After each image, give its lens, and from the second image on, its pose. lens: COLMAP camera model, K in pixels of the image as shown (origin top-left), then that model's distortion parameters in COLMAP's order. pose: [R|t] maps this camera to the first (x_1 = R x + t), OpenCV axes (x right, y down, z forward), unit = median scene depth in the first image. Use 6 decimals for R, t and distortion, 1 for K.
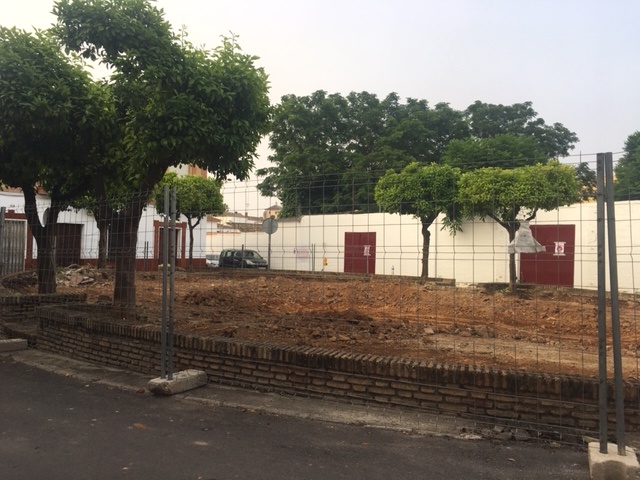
lens RADIAL K [[547.6, 0, 319.5], [0, 547.6, 239.7], [0, 0, 1]] dist [0.086176, -0.106084]
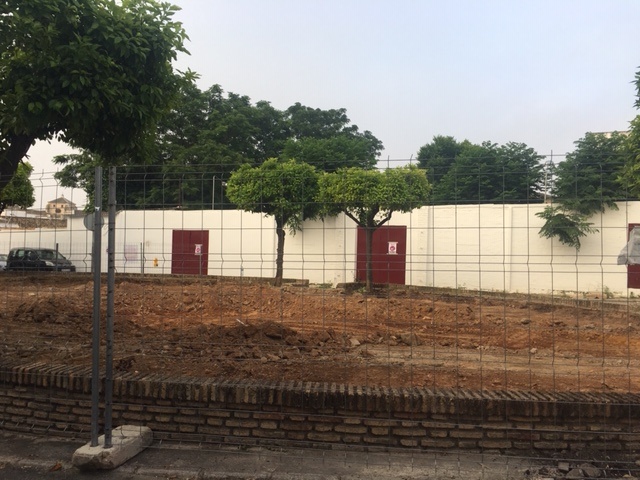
lens RADIAL K [[547.6, 0, 320.5], [0, 547.6, 240.7], [0, 0, 1]] dist [0.086176, -0.106084]
pose [[0.934968, 0.005256, 0.354692, -0.122612], [-0.007373, 0.999962, 0.004617, -0.003978], [-0.354655, -0.006931, 0.934972, 0.117976]]
